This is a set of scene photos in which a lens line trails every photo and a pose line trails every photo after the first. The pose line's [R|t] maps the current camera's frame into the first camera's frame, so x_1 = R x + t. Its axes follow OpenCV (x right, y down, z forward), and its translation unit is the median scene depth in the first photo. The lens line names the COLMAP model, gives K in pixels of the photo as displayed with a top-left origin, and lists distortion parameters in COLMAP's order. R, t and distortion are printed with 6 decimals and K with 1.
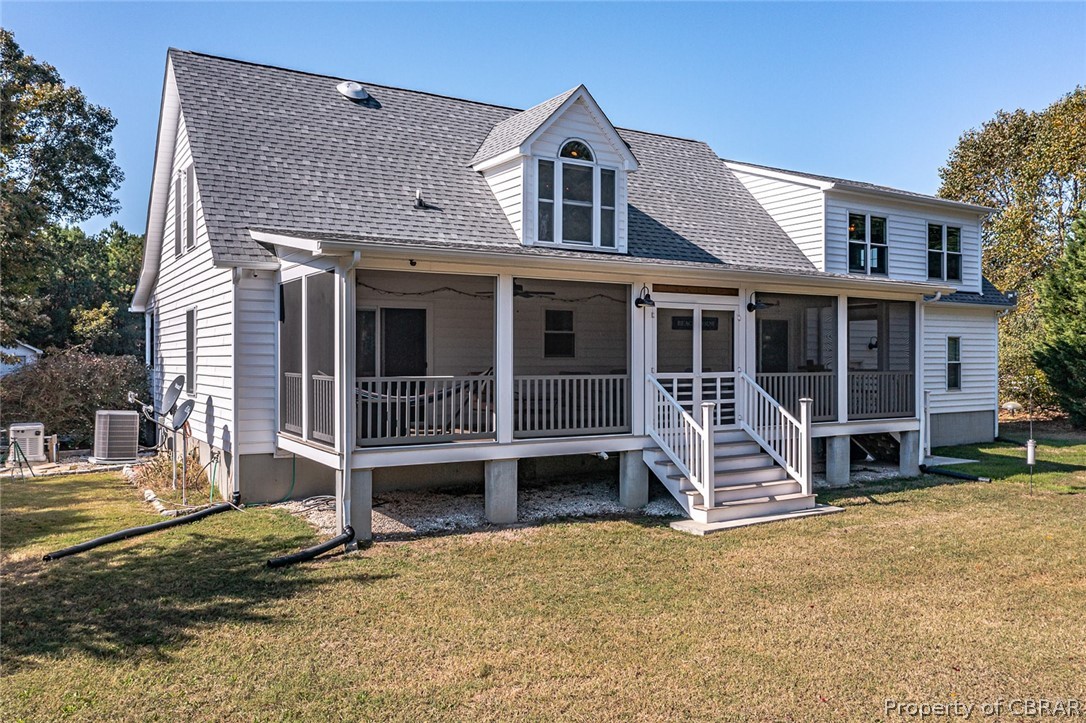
lens RADIAL K [[855.6, 0, 541.7], [0, 855.6, 362.8], [0, 0, 1]] dist [-0.040370, 0.018679]
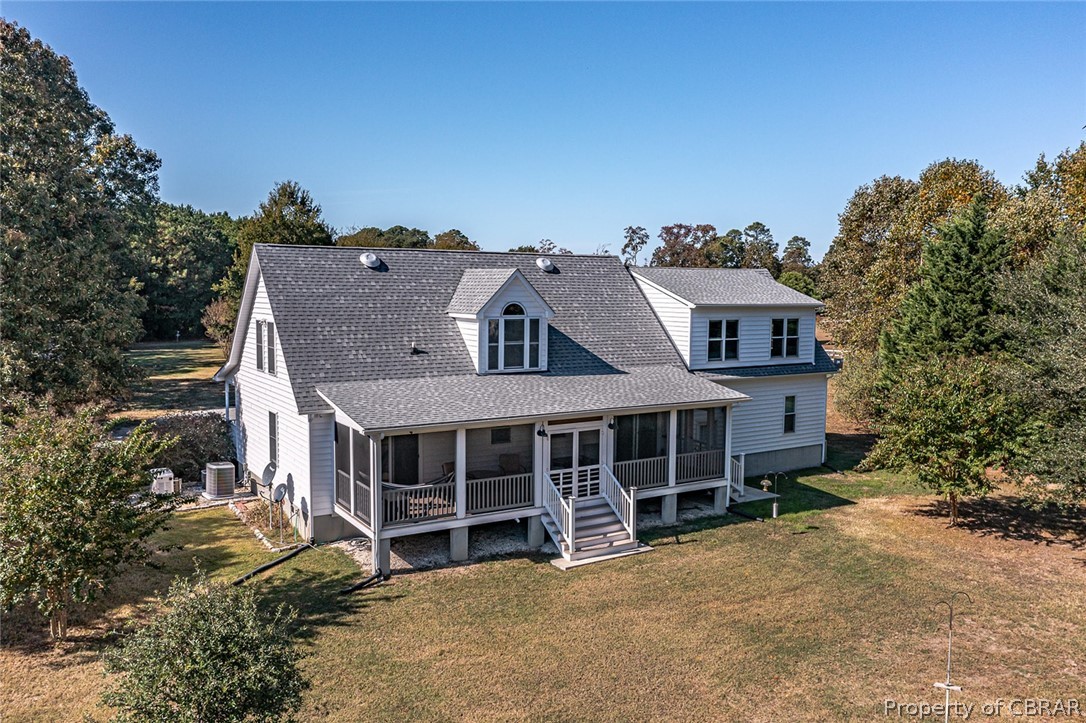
lens RADIAL K [[855.6, 0, 544.0], [0, 855.6, 358.8], [0, 0, 1]] dist [-0.040370, 0.018679]
pose [[0.999926, 0.008684, 0.008498, 0.105988], [-0.009355, 0.996550, 0.082470, -0.363345], [-0.007752, -0.082544, 0.996557, -0.732597]]
